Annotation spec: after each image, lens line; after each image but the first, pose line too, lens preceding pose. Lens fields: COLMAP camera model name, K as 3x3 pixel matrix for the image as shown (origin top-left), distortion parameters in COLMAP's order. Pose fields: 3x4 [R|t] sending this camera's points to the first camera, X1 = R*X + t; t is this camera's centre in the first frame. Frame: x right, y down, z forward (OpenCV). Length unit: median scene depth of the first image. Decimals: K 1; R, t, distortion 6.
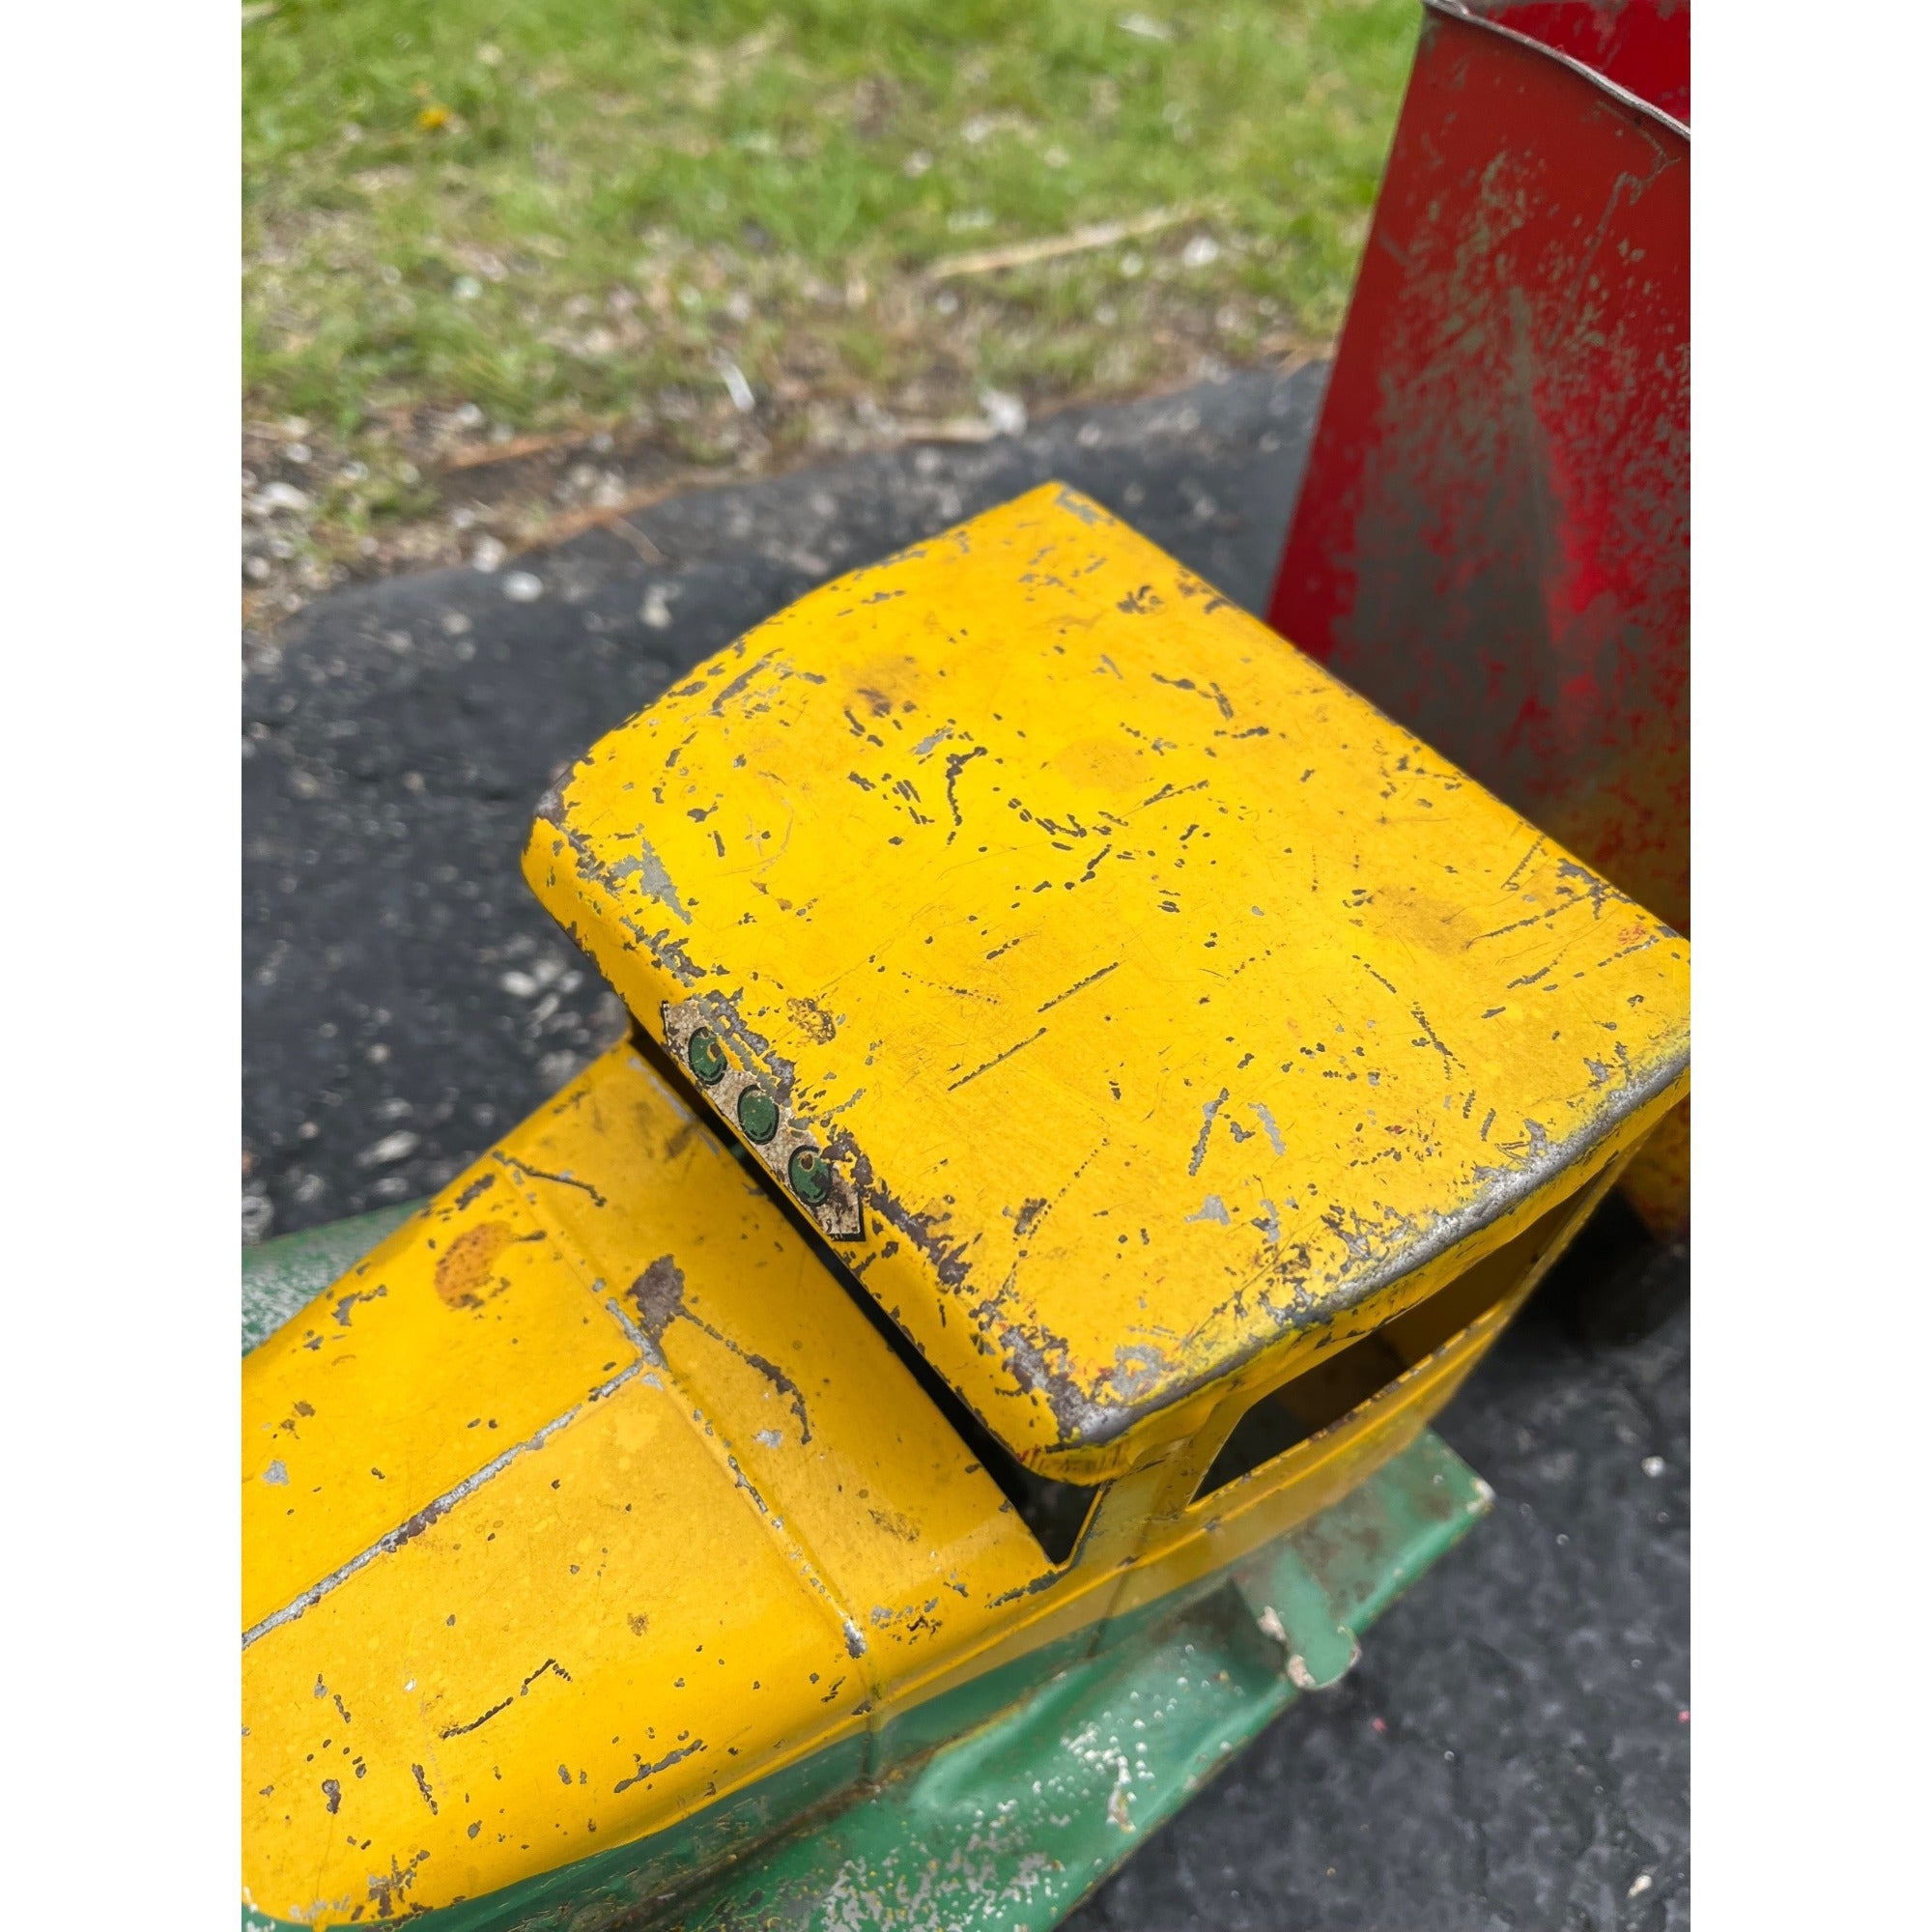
lens RADIAL K [[1535.6, 0, 957.0], [0, 1535.6, 965.8], [0, 0, 1]] dist [0.058240, -0.097569]
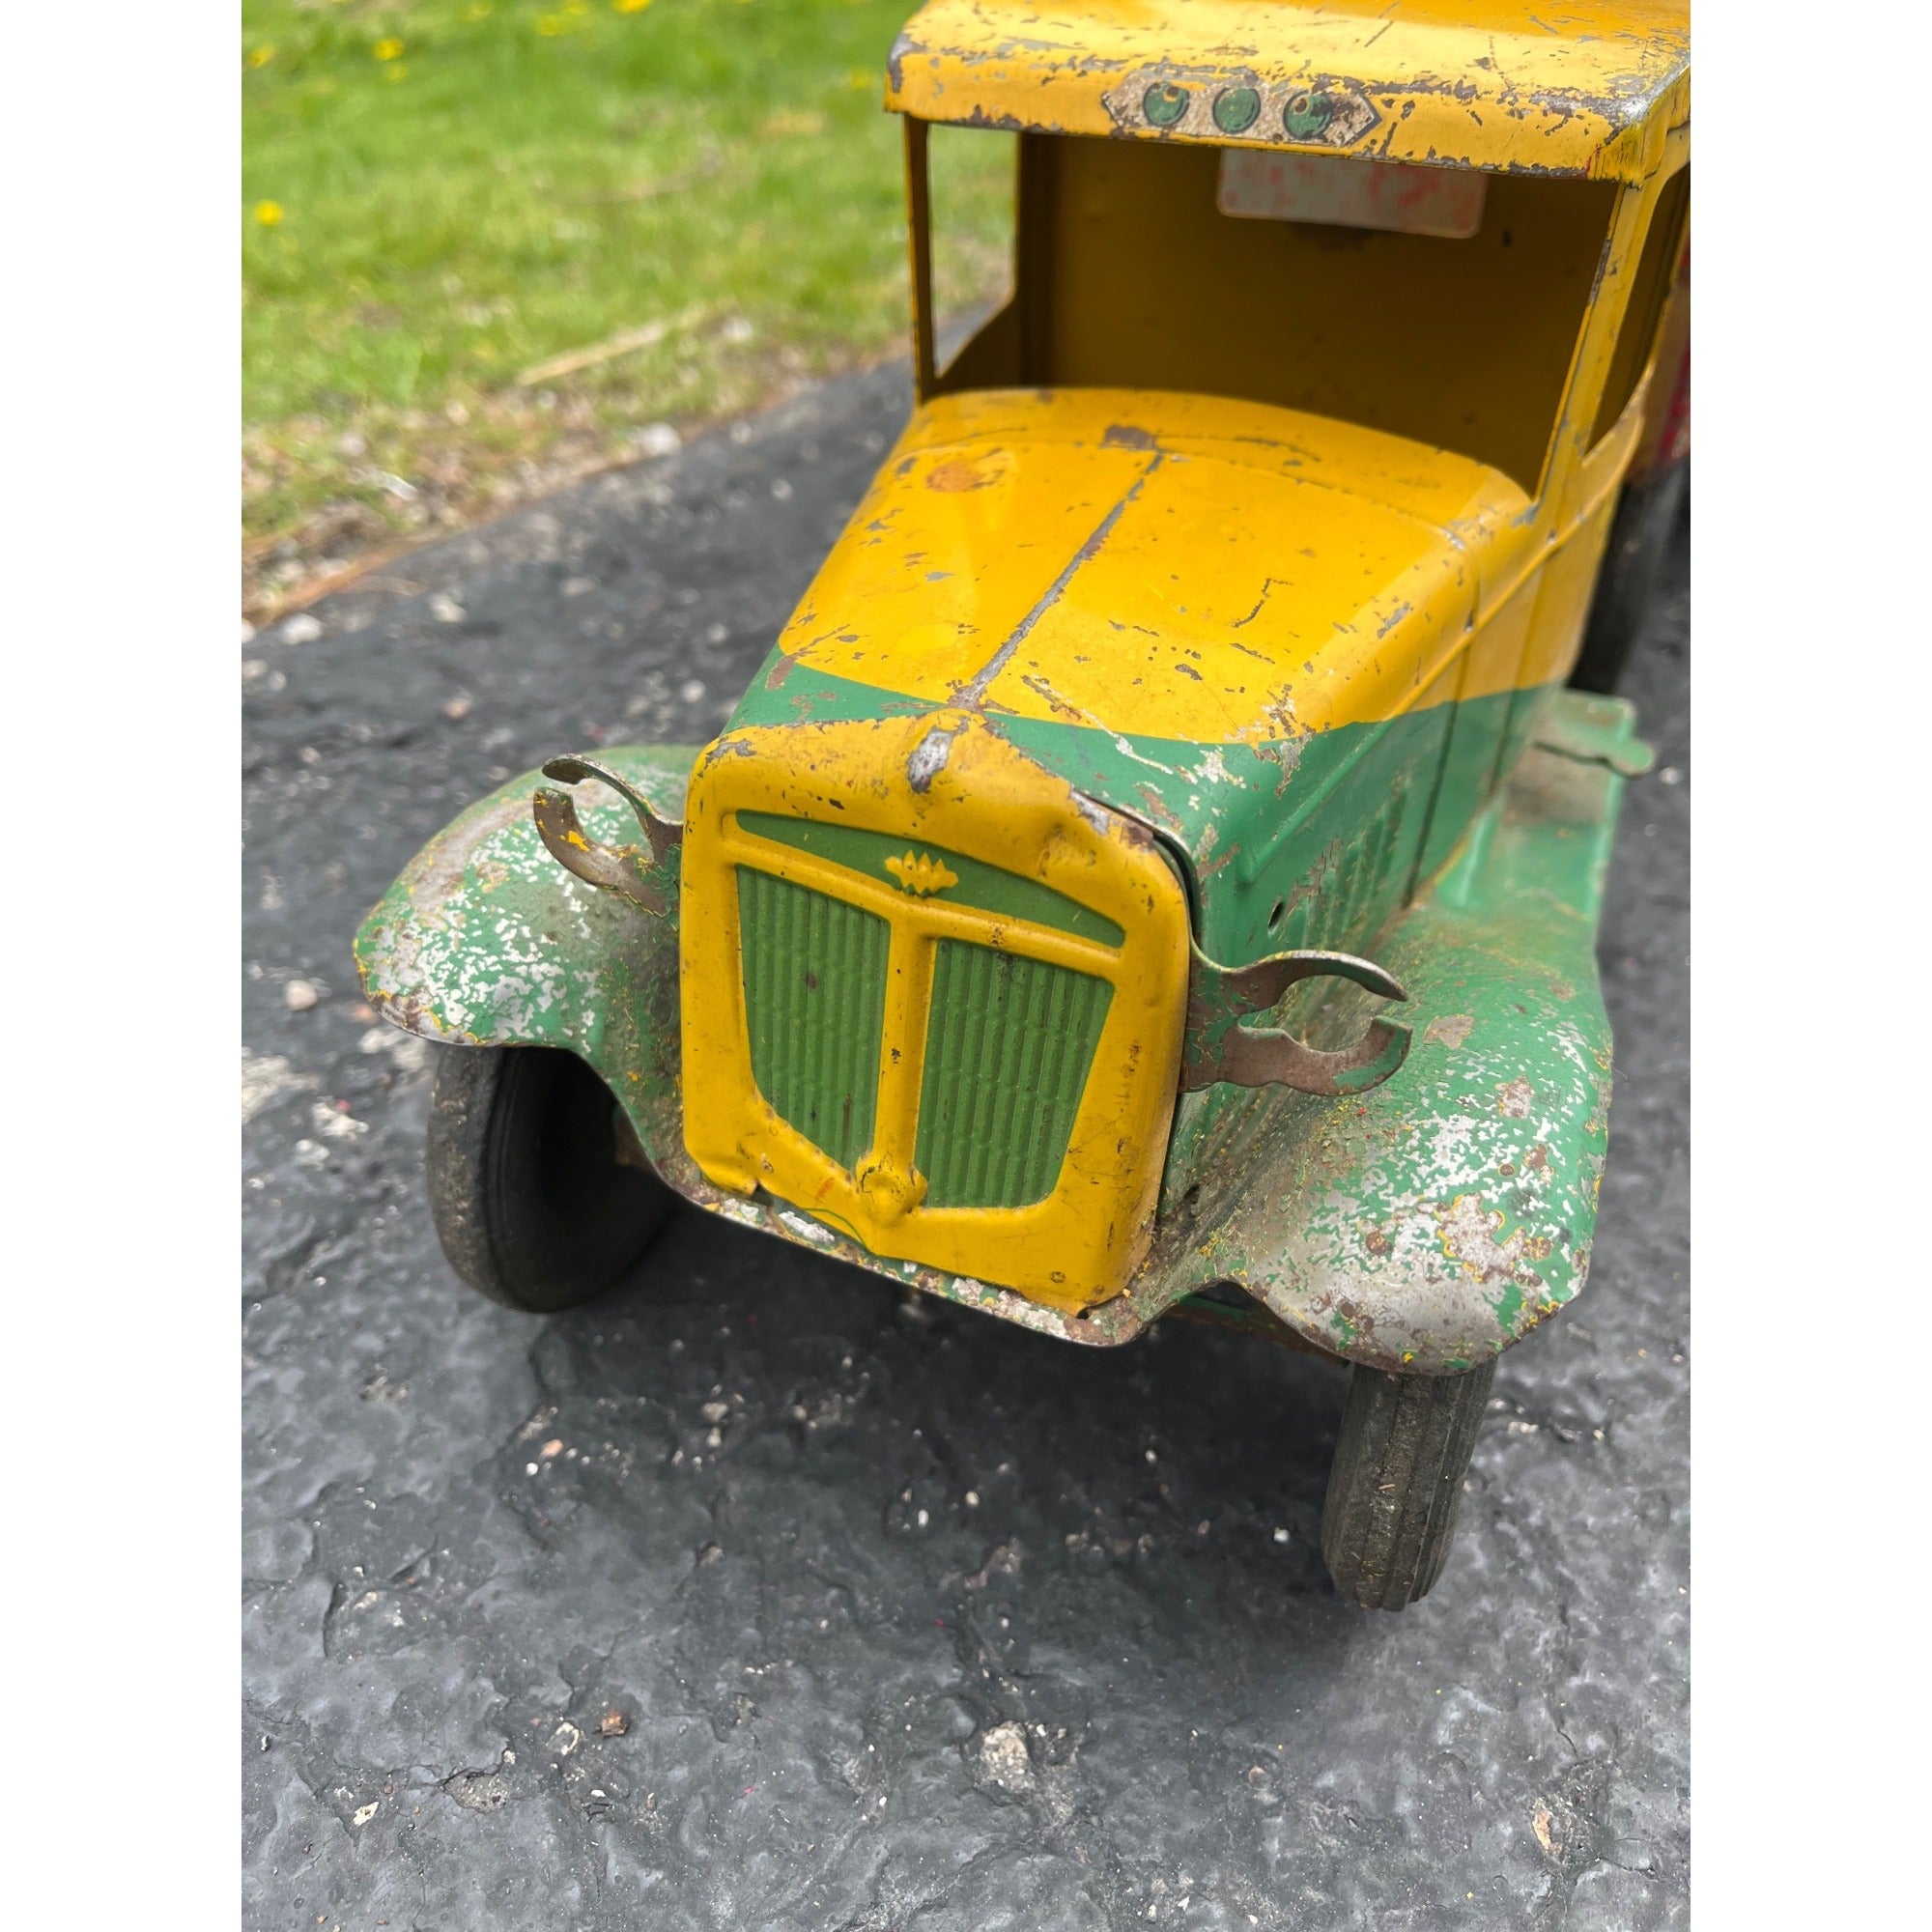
lens RADIAL K [[1535.6, 0, 969.6], [0, 1535.6, 967.7], [0, 0, 1]] dist [0.058240, -0.097569]
pose [[0.875696, -0.323608, 0.358378, -0.999790], [0.400092, 0.901808, -0.163309, 0.847921], [-0.270340, 0.286393, 0.919182, 0.125457]]
